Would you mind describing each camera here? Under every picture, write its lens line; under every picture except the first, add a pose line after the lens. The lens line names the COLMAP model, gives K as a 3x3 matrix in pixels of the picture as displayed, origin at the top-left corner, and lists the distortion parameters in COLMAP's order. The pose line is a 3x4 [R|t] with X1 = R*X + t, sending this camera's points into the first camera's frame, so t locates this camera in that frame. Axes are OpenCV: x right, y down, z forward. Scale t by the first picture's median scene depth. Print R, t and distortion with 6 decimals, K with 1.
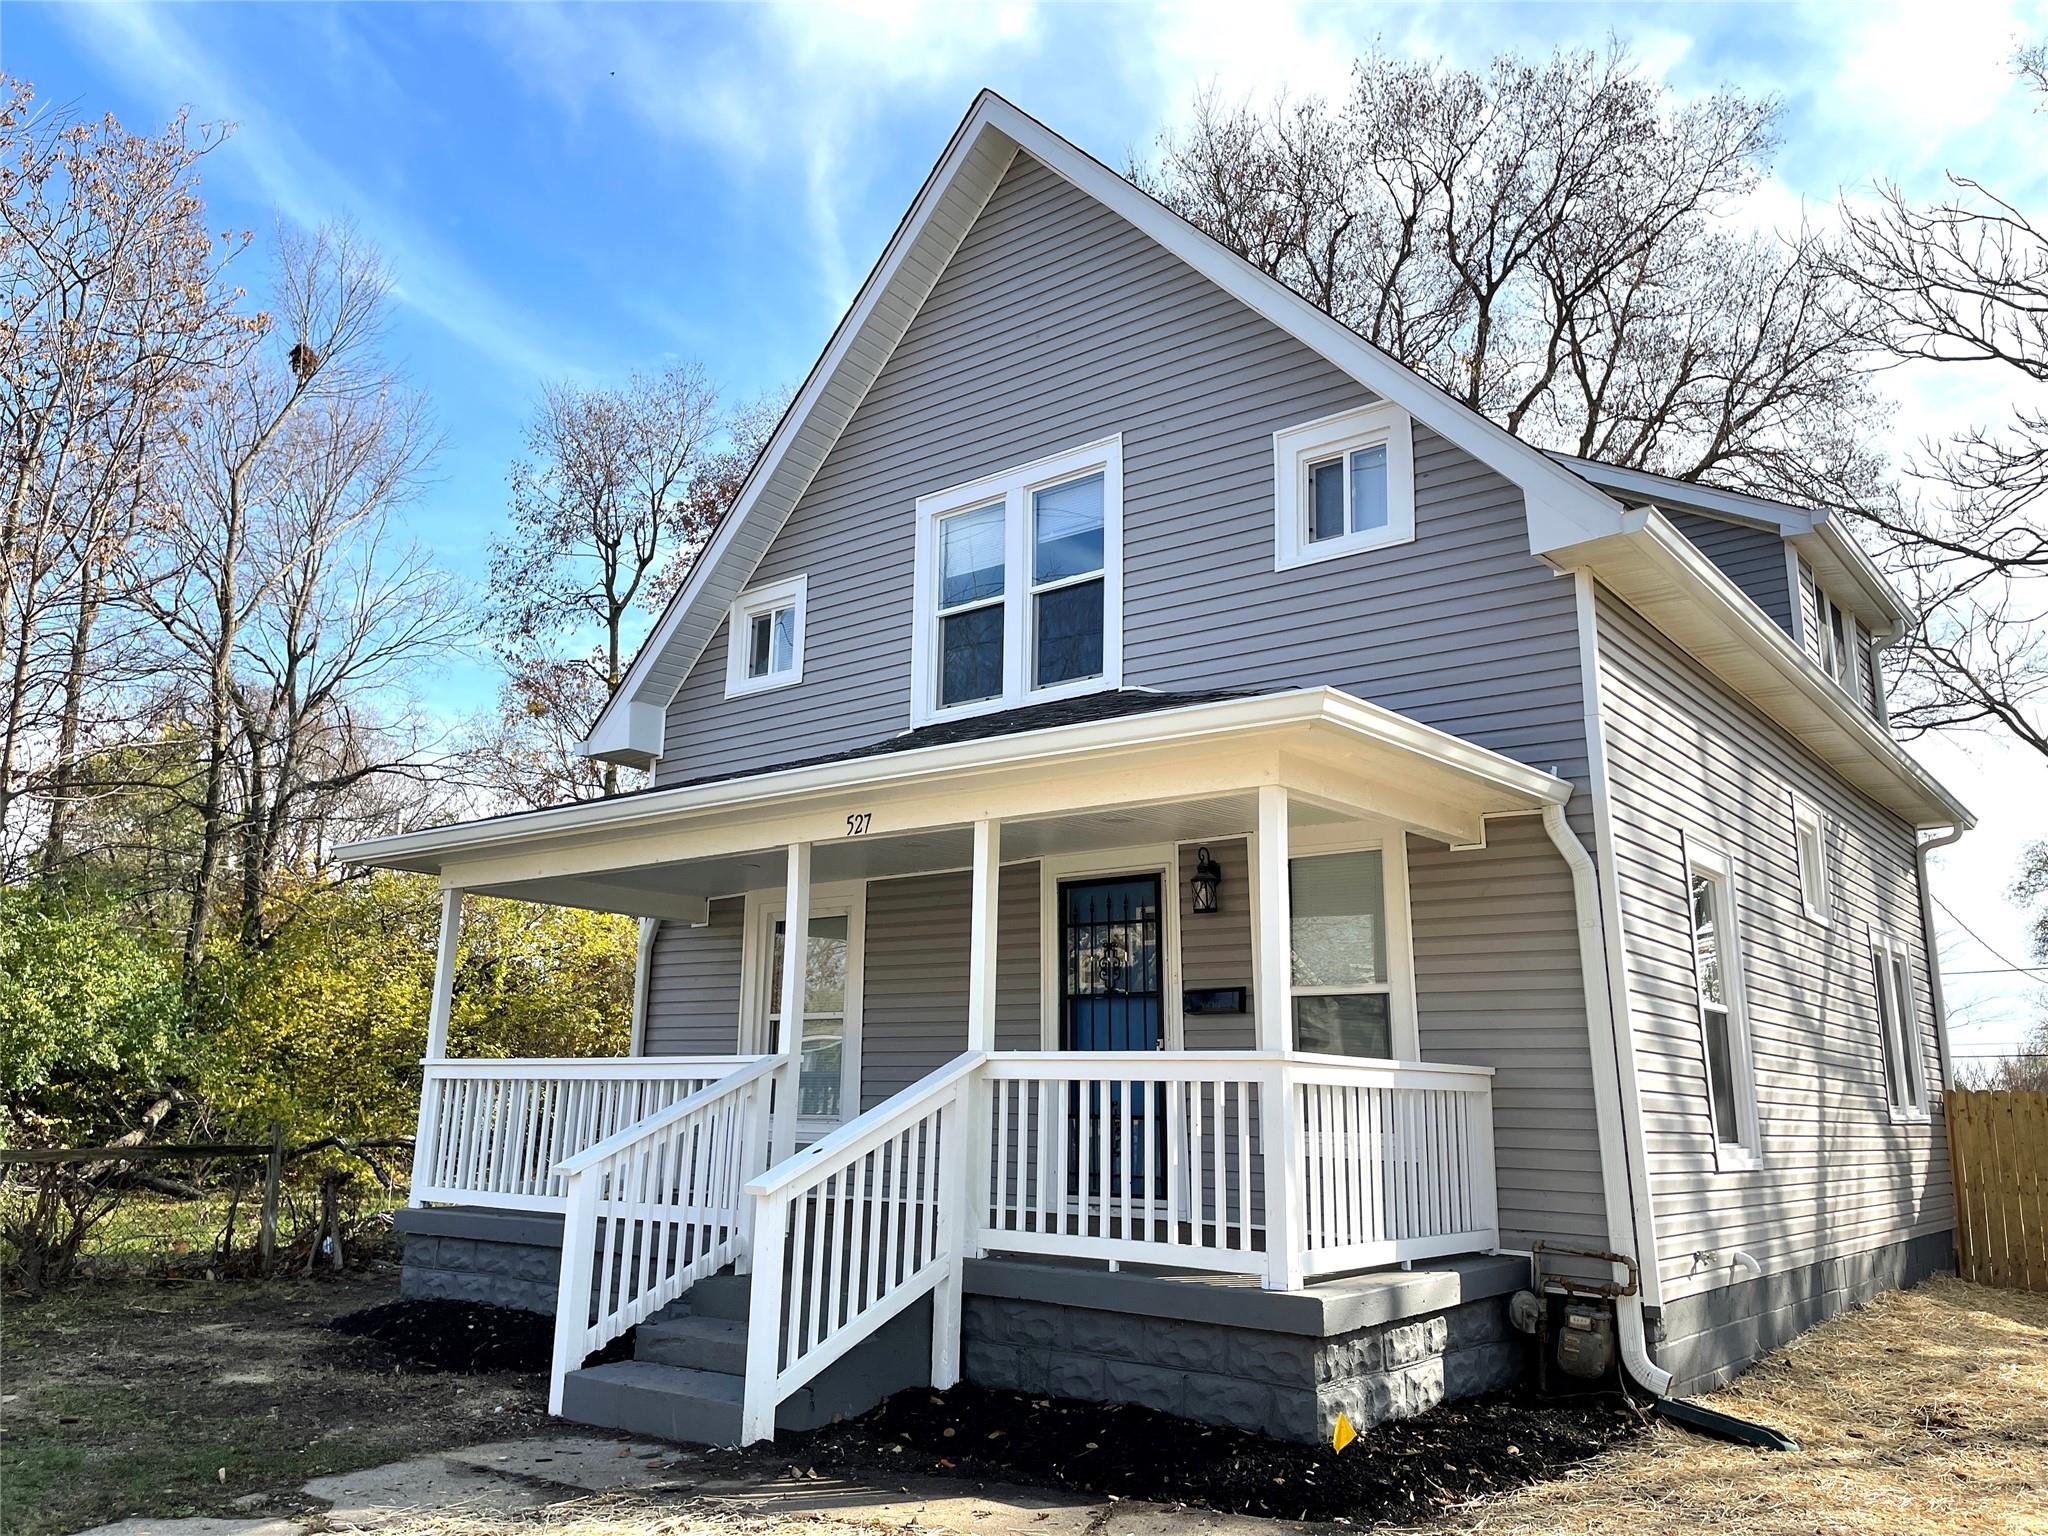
lens RADIAL K [[1537.7, 0, 1026.3], [0, 1537.7, 755.8], [0, 0, 1]] dist [0.080072, -0.089707]
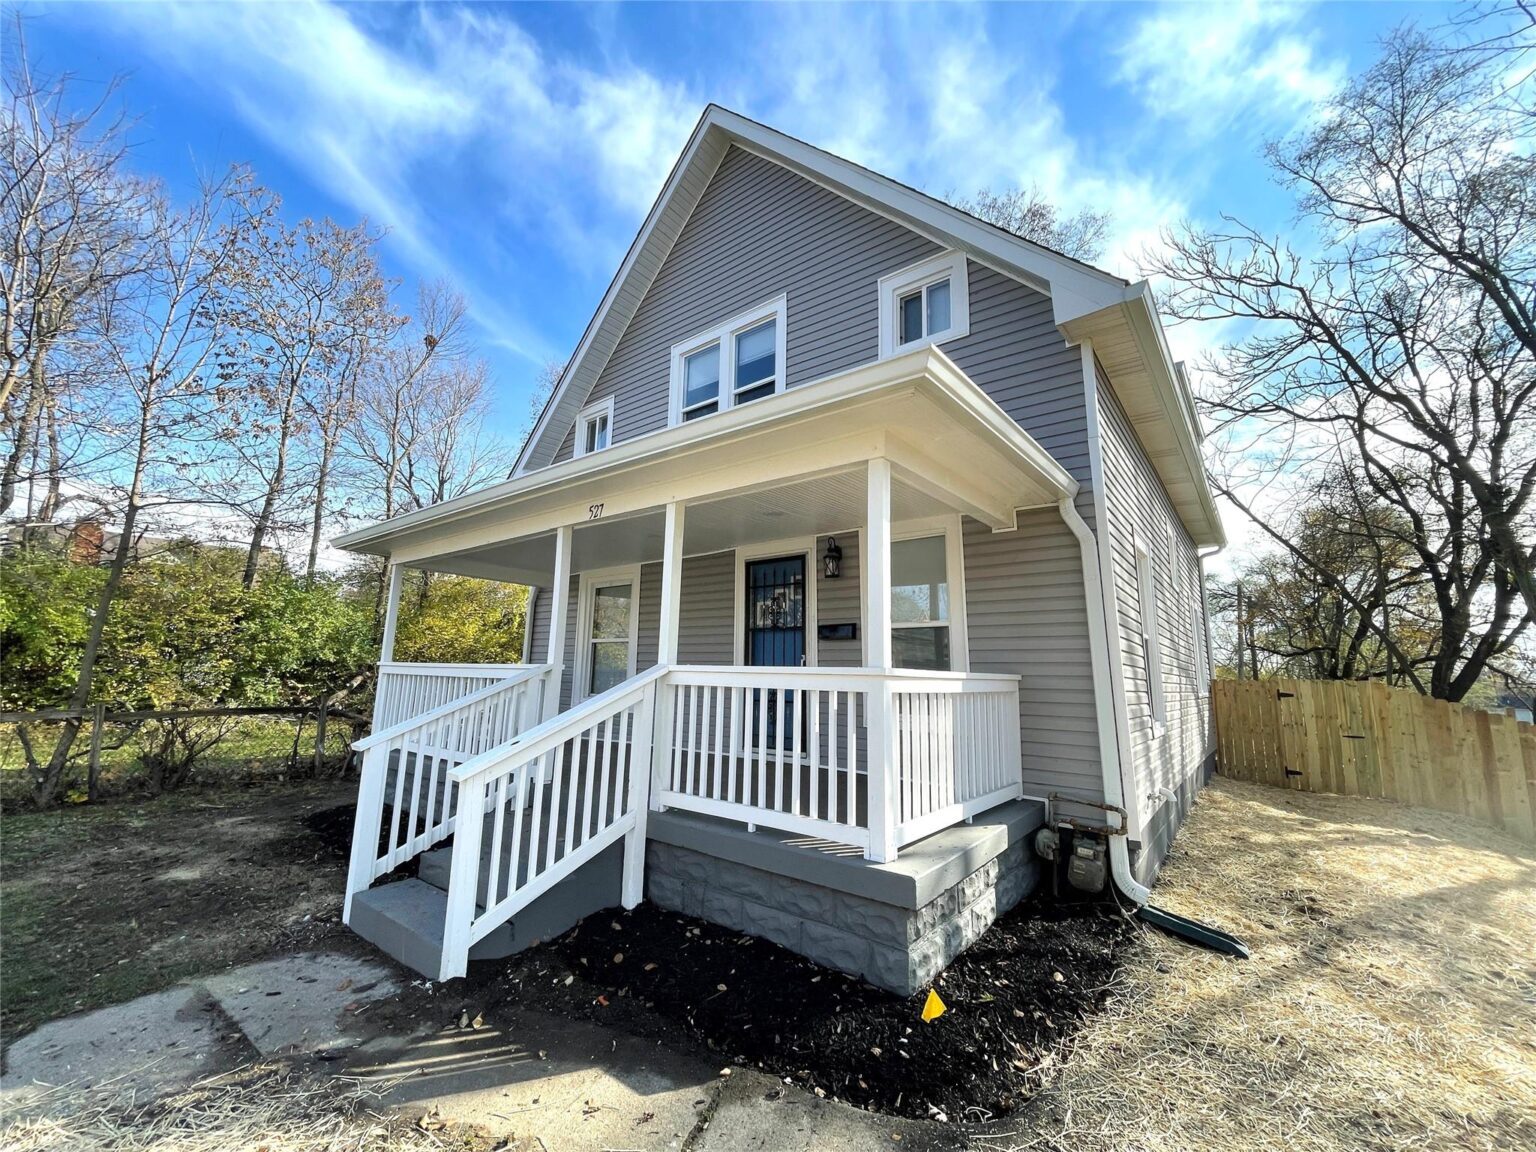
lens RADIAL K [[623.2, 0, 768.6], [0, 623.2, 571.9], [0, 0, 1]] dist [-0.003896, 0.000120]
pose [[0.999982, 0.005492, -0.002221, 0.060294], [-0.005363, 0.998487, 0.054730, 0.071263], [0.002518, -0.054717, 0.998499, 0.411887]]
